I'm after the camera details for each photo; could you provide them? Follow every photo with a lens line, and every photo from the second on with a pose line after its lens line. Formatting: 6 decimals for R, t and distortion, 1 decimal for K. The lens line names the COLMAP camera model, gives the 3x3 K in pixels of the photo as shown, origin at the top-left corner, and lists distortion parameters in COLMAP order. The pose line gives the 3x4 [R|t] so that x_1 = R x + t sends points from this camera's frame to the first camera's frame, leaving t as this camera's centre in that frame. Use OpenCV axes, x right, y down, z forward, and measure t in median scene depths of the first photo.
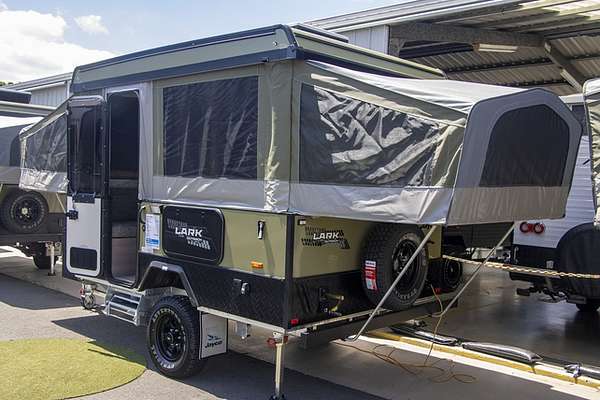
lens RADIAL K [[629.3, 0, 300.0], [0, 629.3, 200.0], [0, 0, 1]] dist [-0.115031, 0.003757]
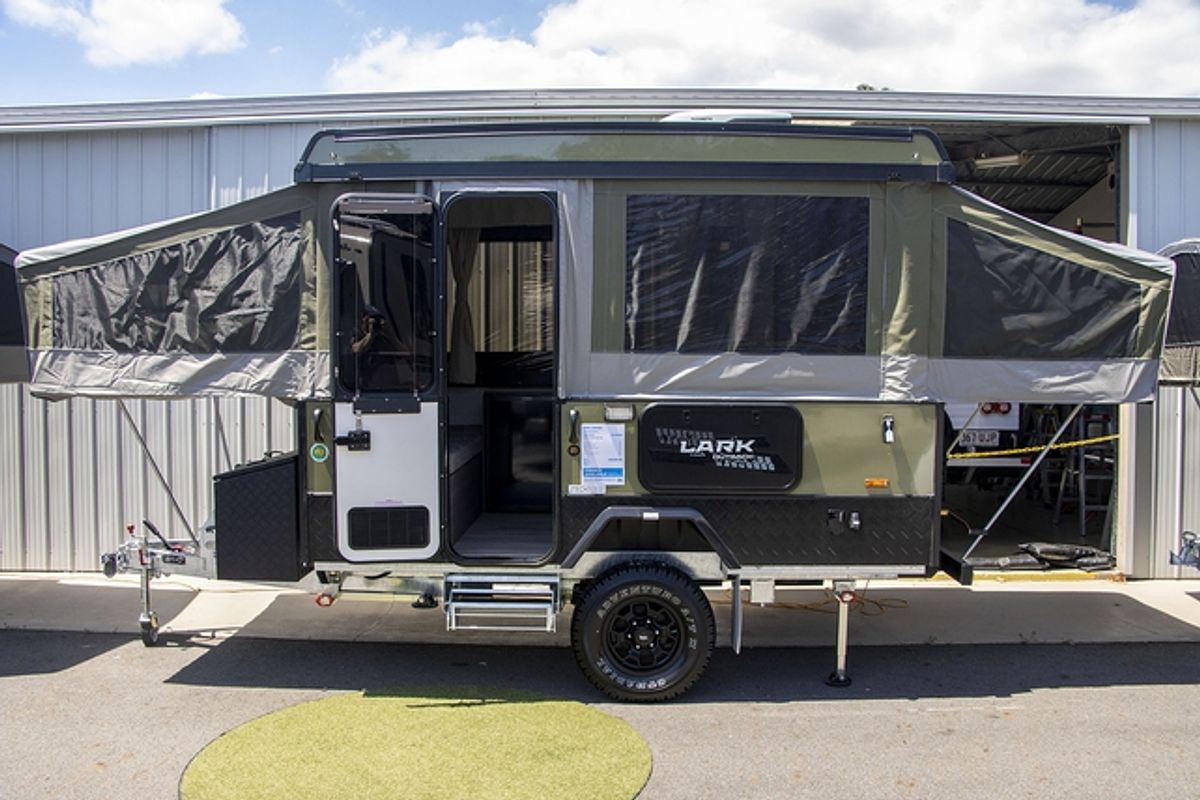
lens RADIAL K [[985.4, 0, 598.5], [0, 985.4, 420.6], [0, 0, 1]] dist [-0.199550, 0.174087]
pose [[0.751319, -0.068203, 0.656406, -0.883069], [0.045143, 0.997627, 0.051986, -0.026857], [-0.658394, -0.009426, 0.752615, 0.384042]]
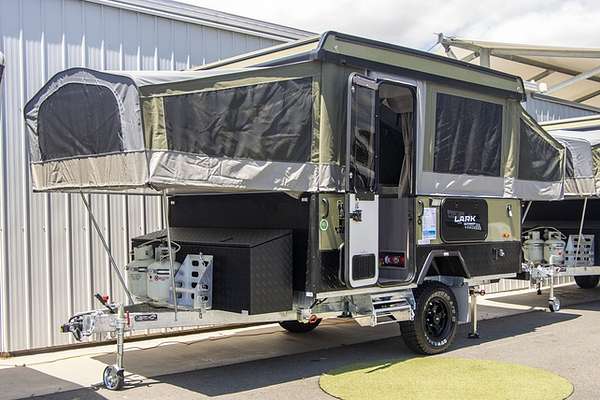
lens RADIAL K [[735.9, 0, 300.3], [0, 735.9, 226.3], [0, 0, 1]] dist [-0.030544, 0.007654]
pose [[0.080841, -0.043376, 0.995783, -1.654921], [0.042007, 0.998313, 0.040076, -0.005467], [-0.995841, 0.038590, 0.082527, 1.222883]]
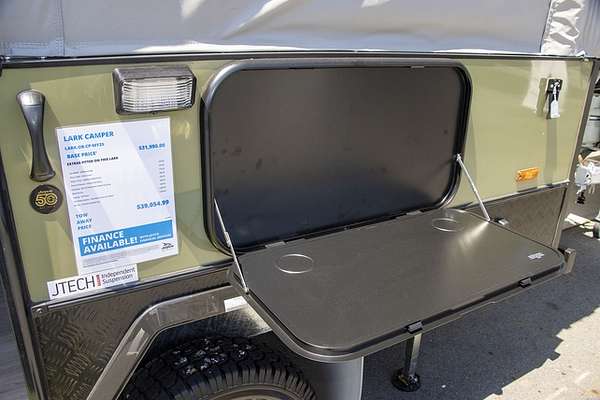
lens RADIAL K [[492.7, 0, 299.2], [0, 492.7, 210.3], [0, 0, 1]] dist [-0.199550, 0.174087]
pose [[0.283131, -0.371763, 0.884098, -0.408340], [0.017248, 0.923642, 0.382868, -0.011243], [-0.958926, -0.093153, 0.267924, 0.977605]]
